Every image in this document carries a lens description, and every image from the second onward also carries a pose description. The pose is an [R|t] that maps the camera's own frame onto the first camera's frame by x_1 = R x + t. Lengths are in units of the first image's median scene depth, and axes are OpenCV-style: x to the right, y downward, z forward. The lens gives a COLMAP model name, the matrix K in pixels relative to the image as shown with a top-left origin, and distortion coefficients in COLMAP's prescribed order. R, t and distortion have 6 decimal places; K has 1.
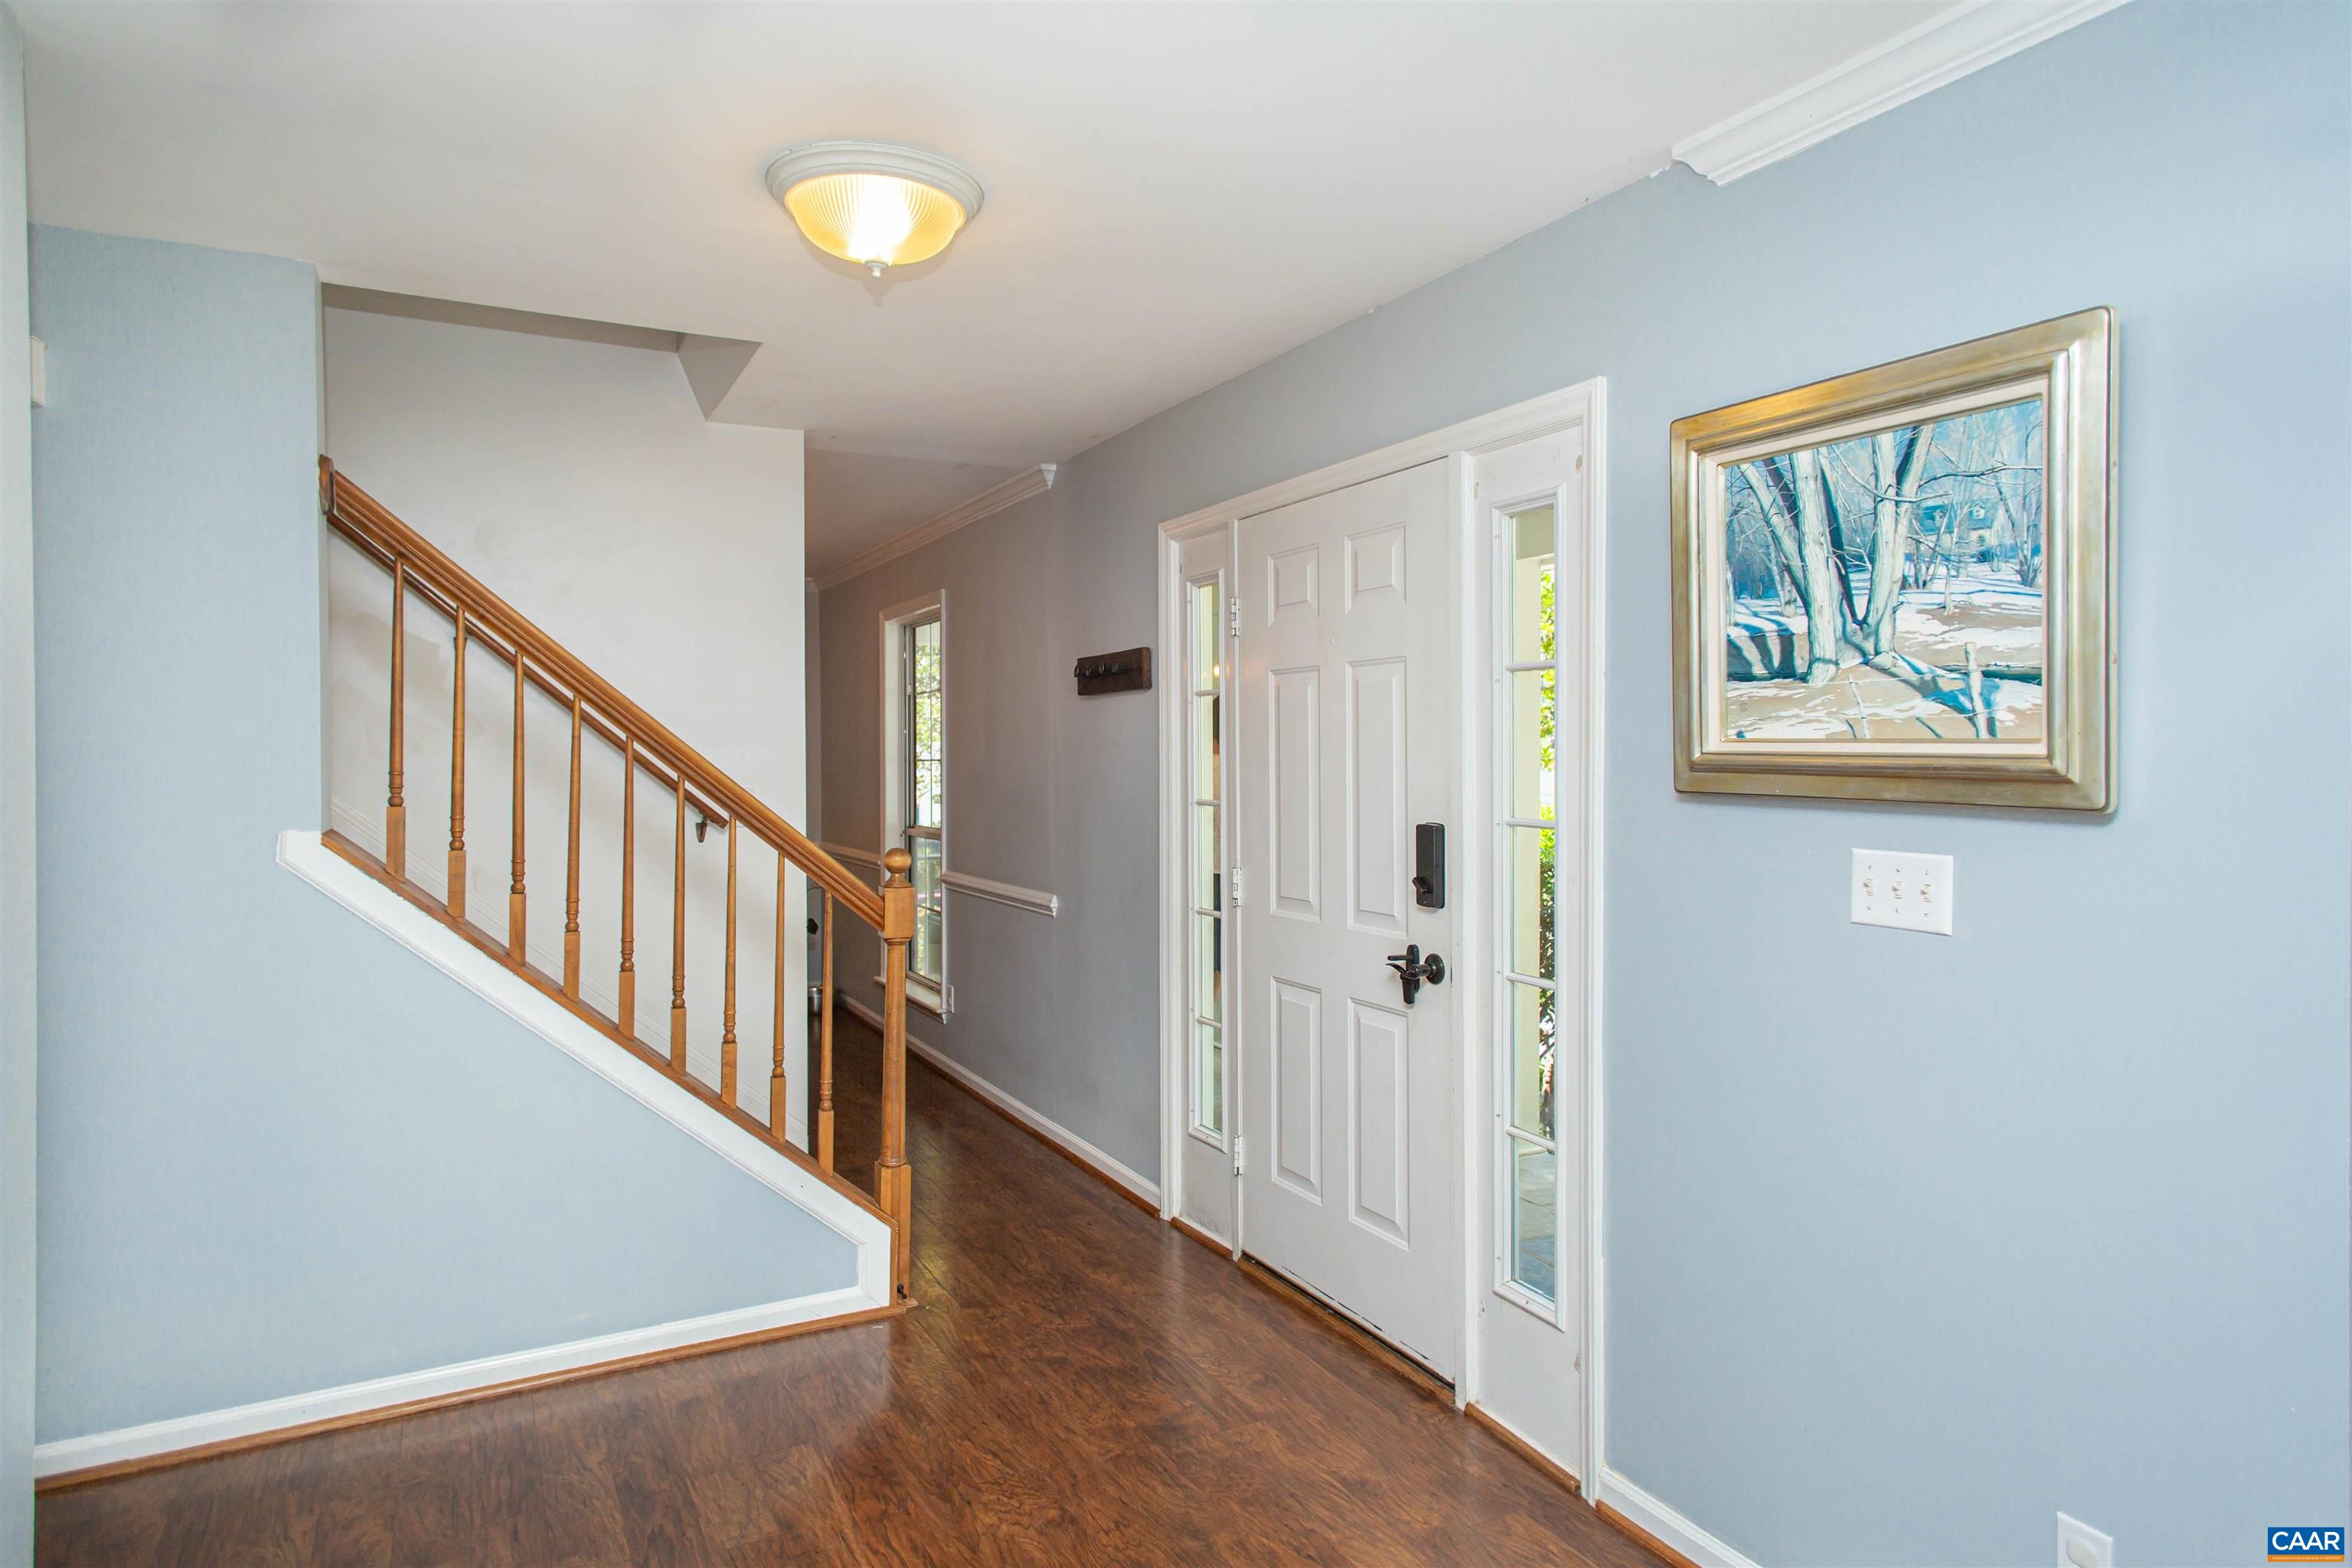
lens RADIAL K [[1312.2, 0, 1240.3], [0, 1312.2, 774.7], [0, 0, 1]] dist [0.026698, -0.003988]
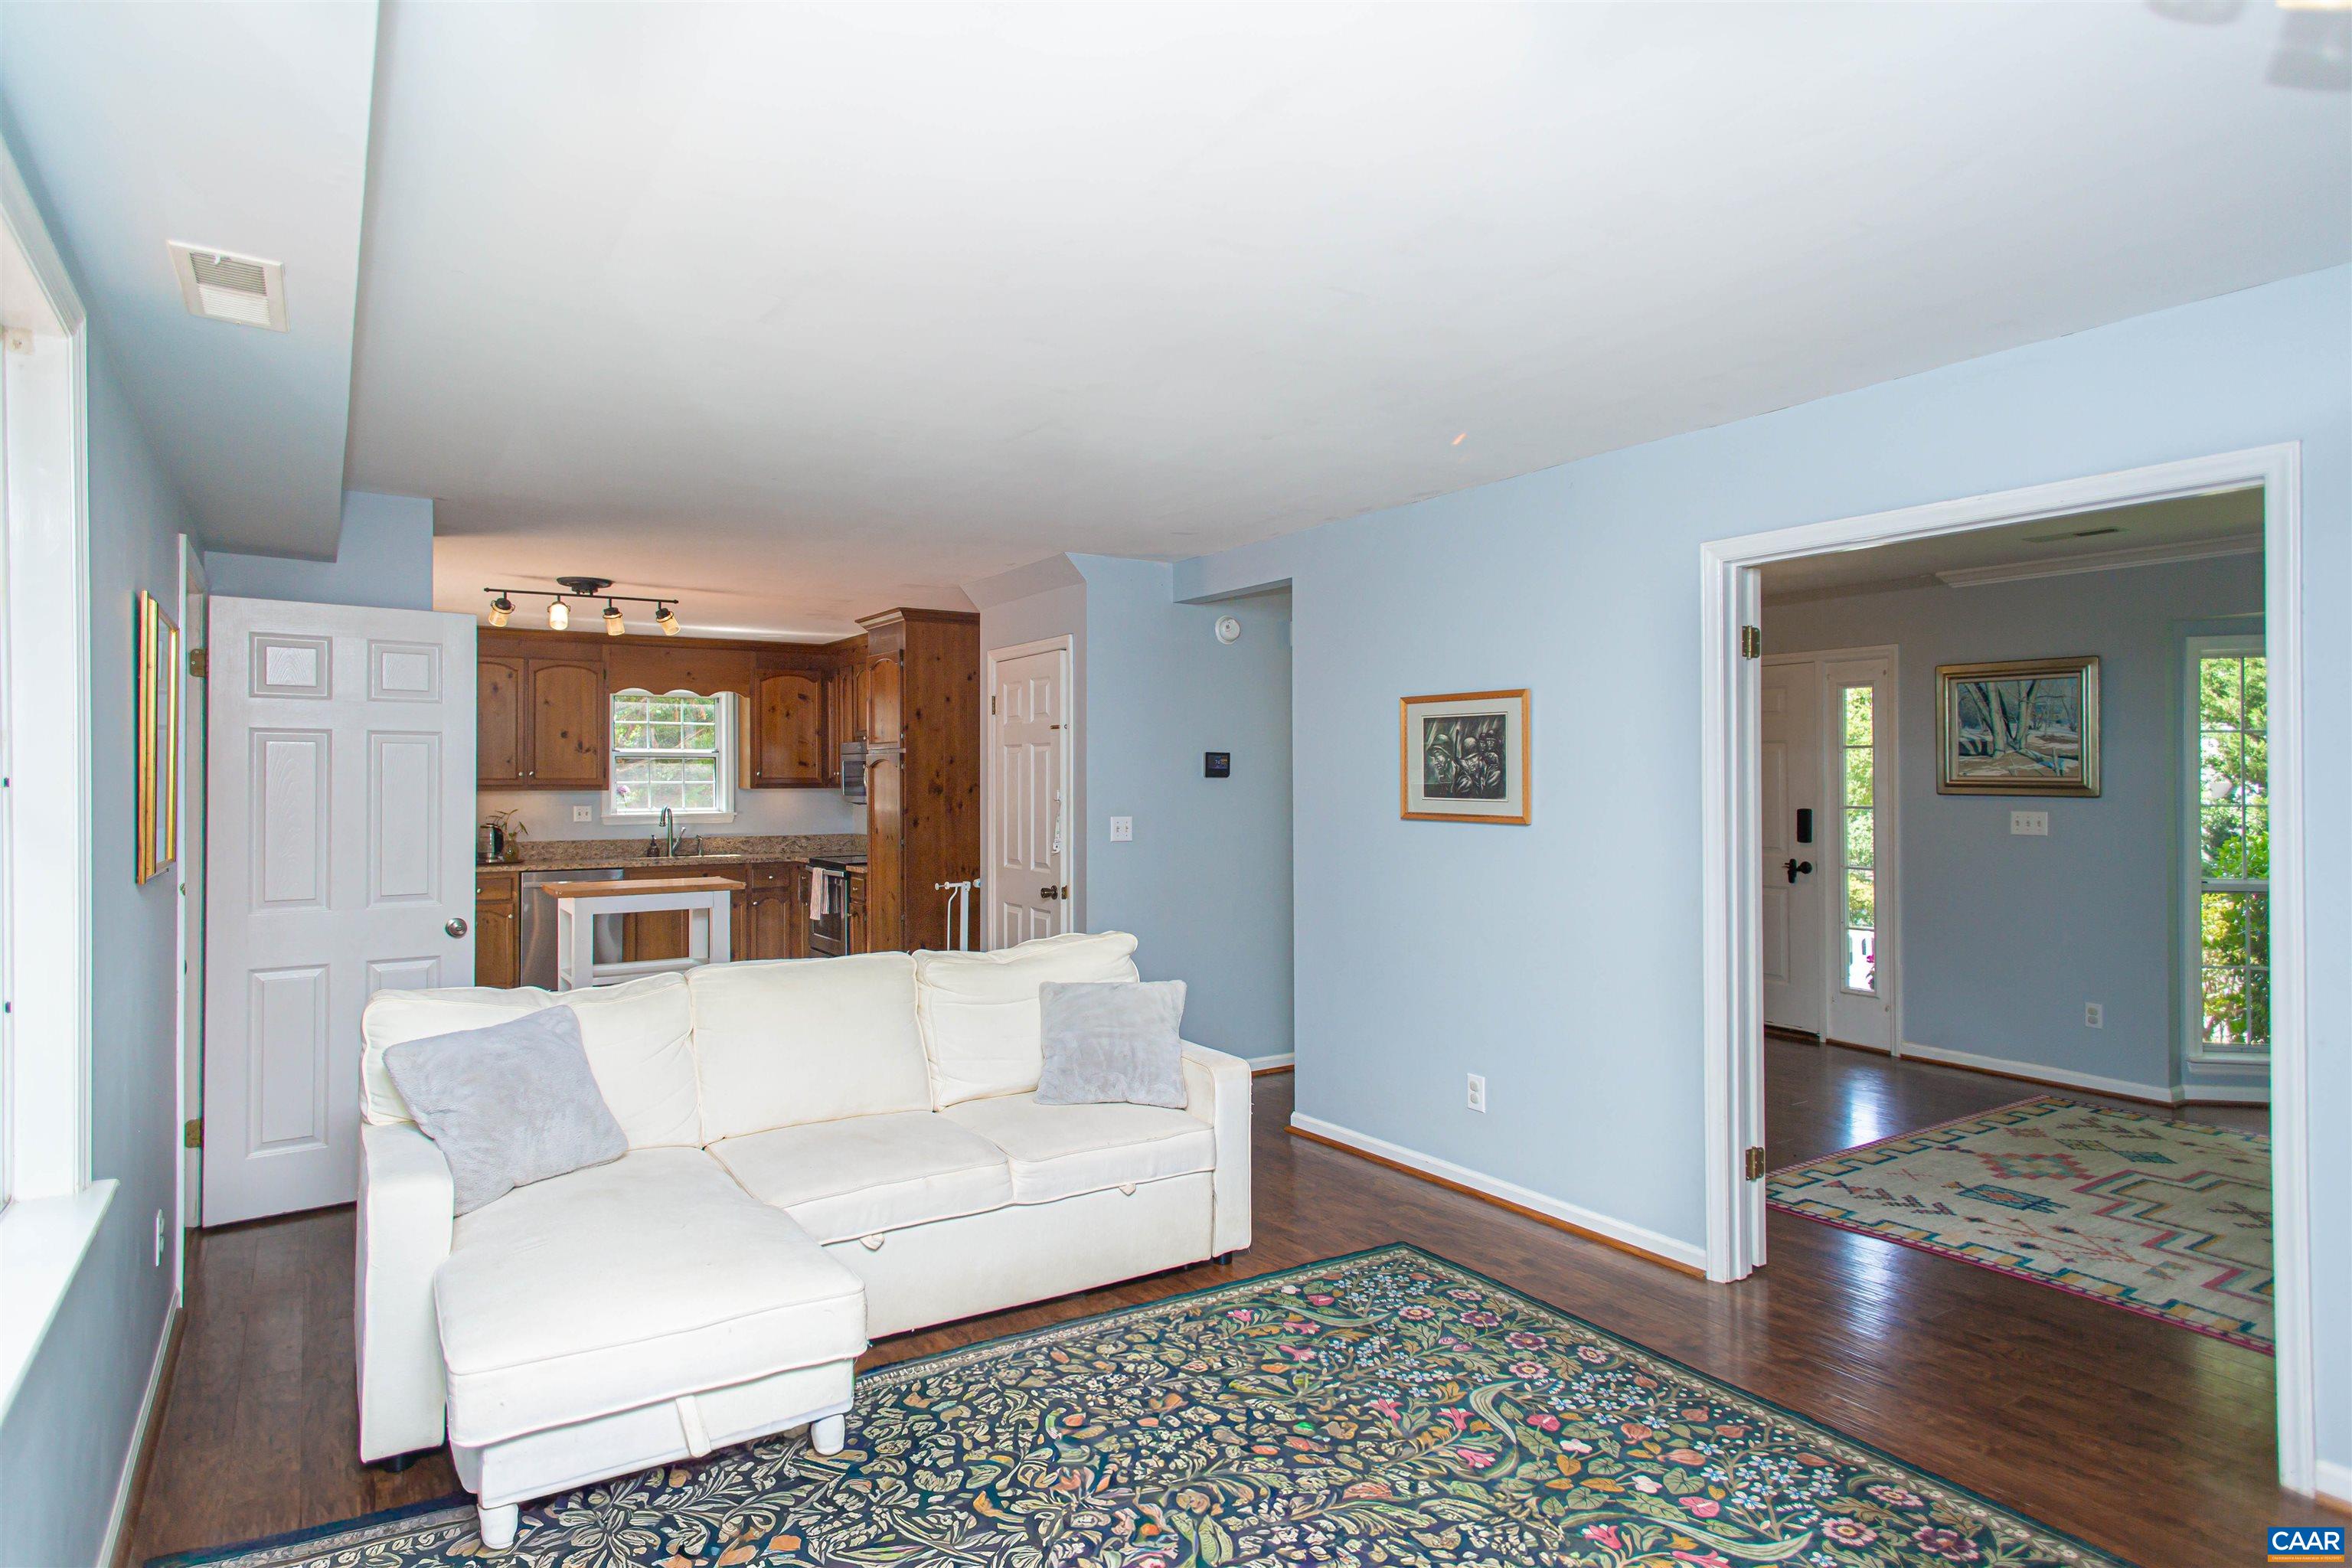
lens RADIAL K [[1312.2, 0, 1172.5], [0, 1312.2, 778.4], [0, 0, 1]] dist [0.026698, -0.003988]
pose [[0.997953, -0.004798, 0.063773, -1.727058], [0.005629, 0.999901, -0.012860, 0.008352], [-0.063705, 0.013193, 0.997882, -2.017418]]
